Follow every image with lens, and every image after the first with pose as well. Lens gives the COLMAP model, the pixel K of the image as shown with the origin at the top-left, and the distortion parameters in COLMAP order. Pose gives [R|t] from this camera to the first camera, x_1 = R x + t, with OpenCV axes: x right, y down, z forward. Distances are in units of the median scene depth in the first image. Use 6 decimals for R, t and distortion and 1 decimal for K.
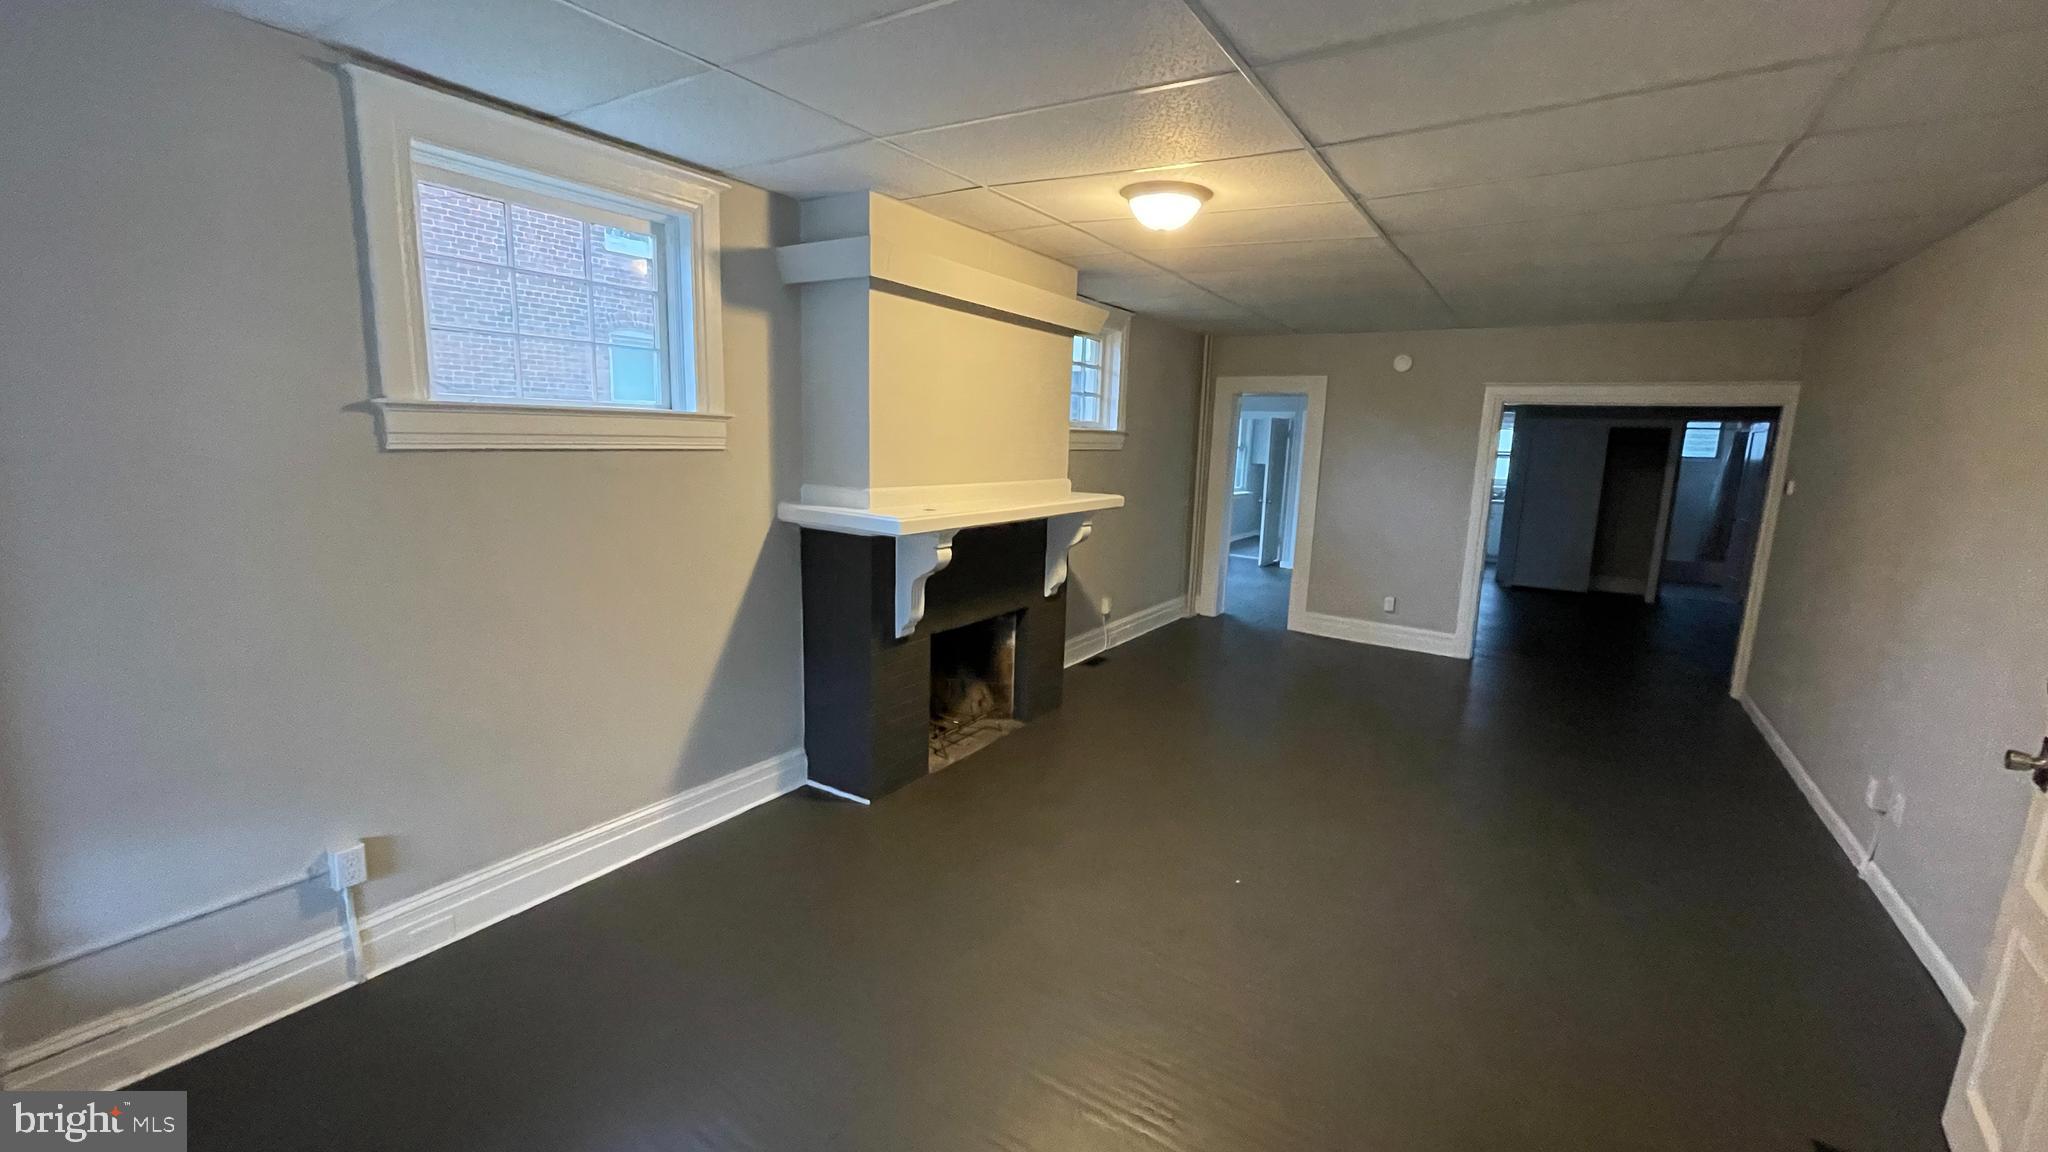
lens RADIAL K [[821.4, 0, 1024.3], [0, 821.4, 580.0], [0, 0, 1]] dist [-0.001850, 0.001391]
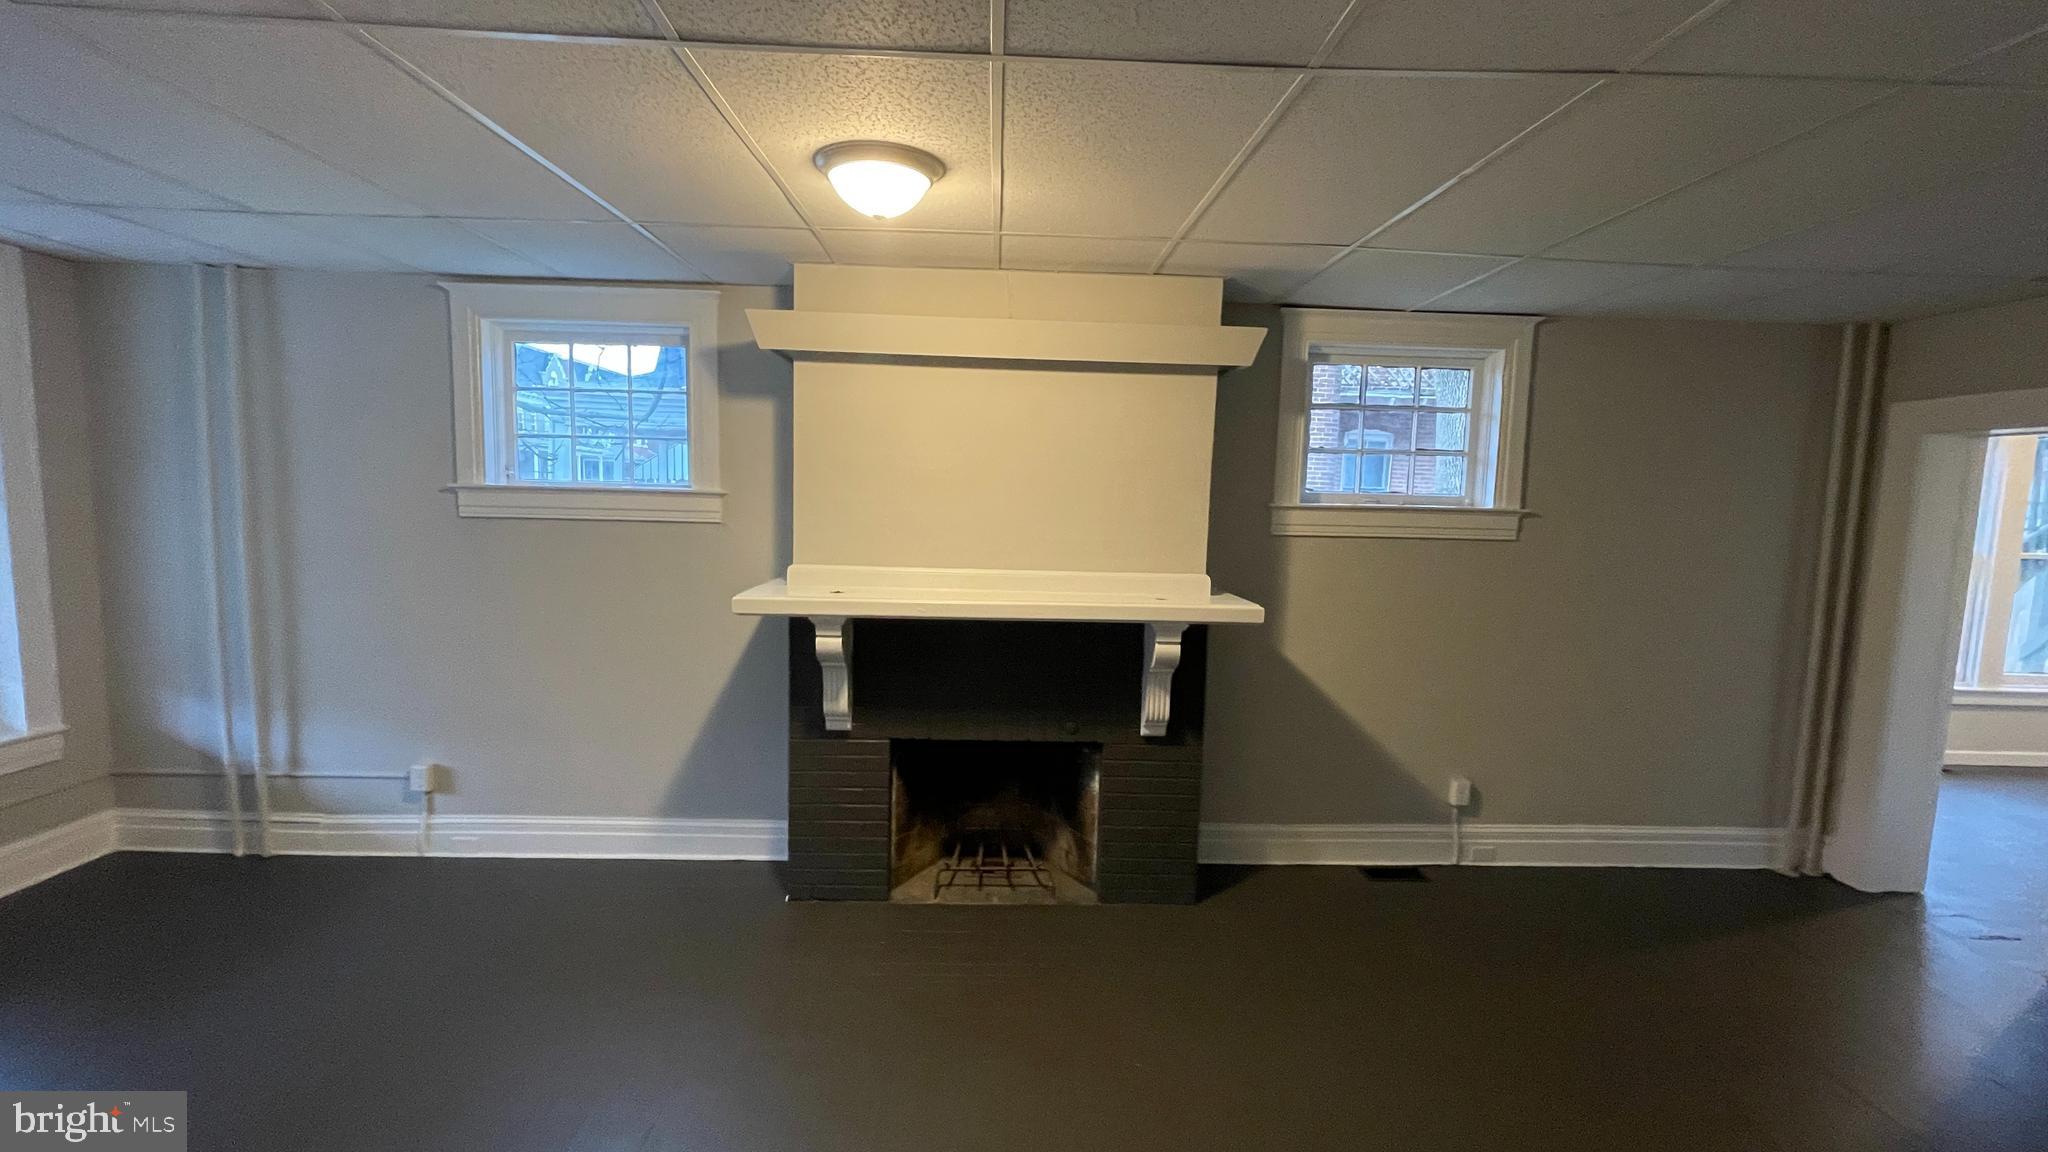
lens RADIAL K [[821.4, 0, 1021.7], [0, 821.4, 571.3], [0, 0, 1]] dist [-0.001850, 0.001391]
pose [[0.565435, 0.054032, -0.823021, 0.723305], [-0.151432, 0.987690, -0.039195, -0.101932], [0.810772, 0.146794, 0.566657, 0.649229]]
